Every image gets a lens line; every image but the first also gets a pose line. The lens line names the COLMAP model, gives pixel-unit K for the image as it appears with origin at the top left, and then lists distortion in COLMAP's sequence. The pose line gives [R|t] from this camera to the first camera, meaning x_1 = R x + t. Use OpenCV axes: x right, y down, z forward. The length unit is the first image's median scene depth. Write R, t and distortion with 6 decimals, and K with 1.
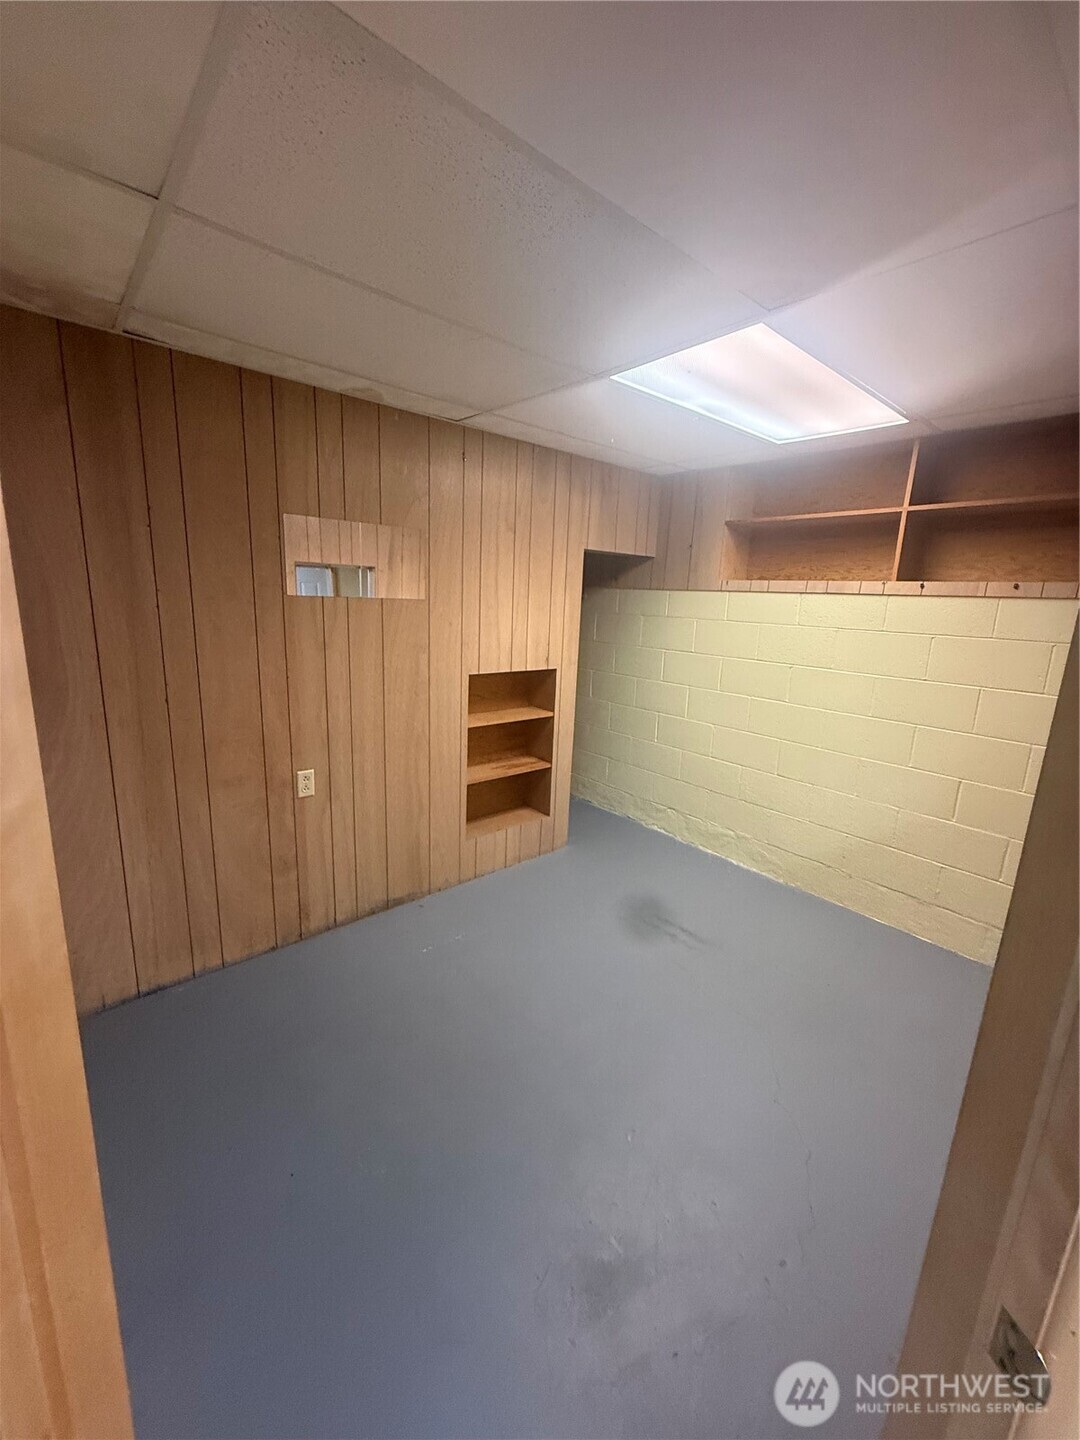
lens RADIAL K [[574.3, 0, 538.7], [0, 574.3, 714.8], [0, 0, 1]] dist [0.000846, -0.000055]
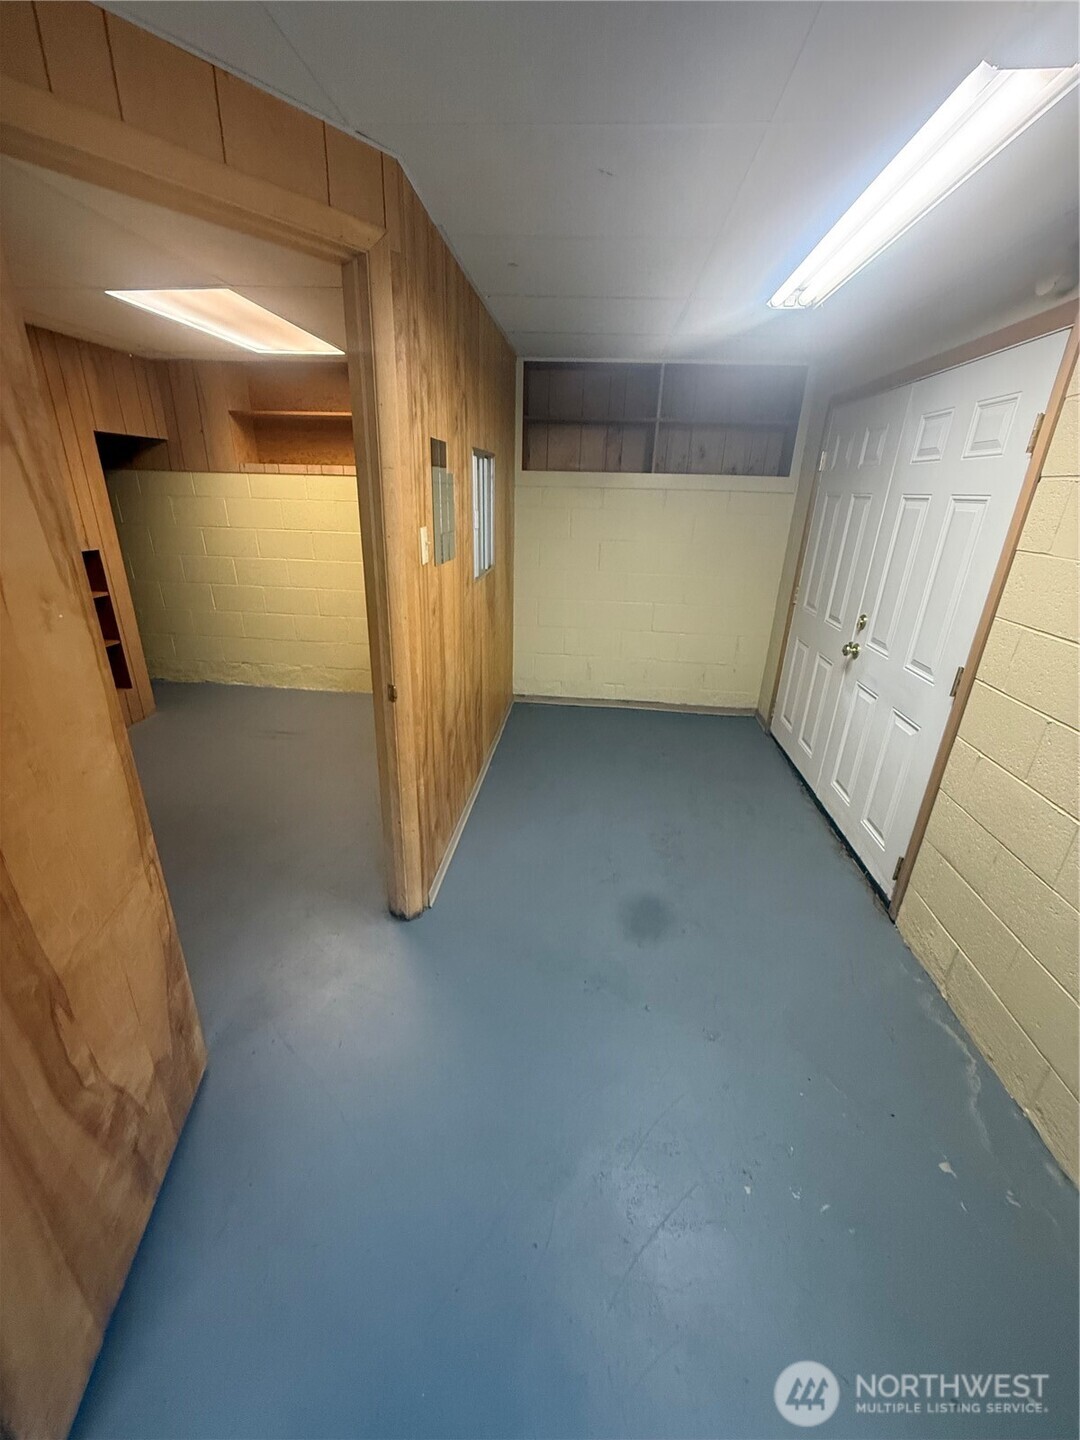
lens RADIAL K [[574.3, 0, 538.7], [0, 574.3, 714.8], [0, 0, 1]] dist [0.000846, -0.000055]
pose [[0.725486, -0.268996, 0.633491, -0.129751], [0.143289, 0.959321, 0.243253, 0.068863], [-0.673155, -0.085704, 0.734518, -0.353969]]
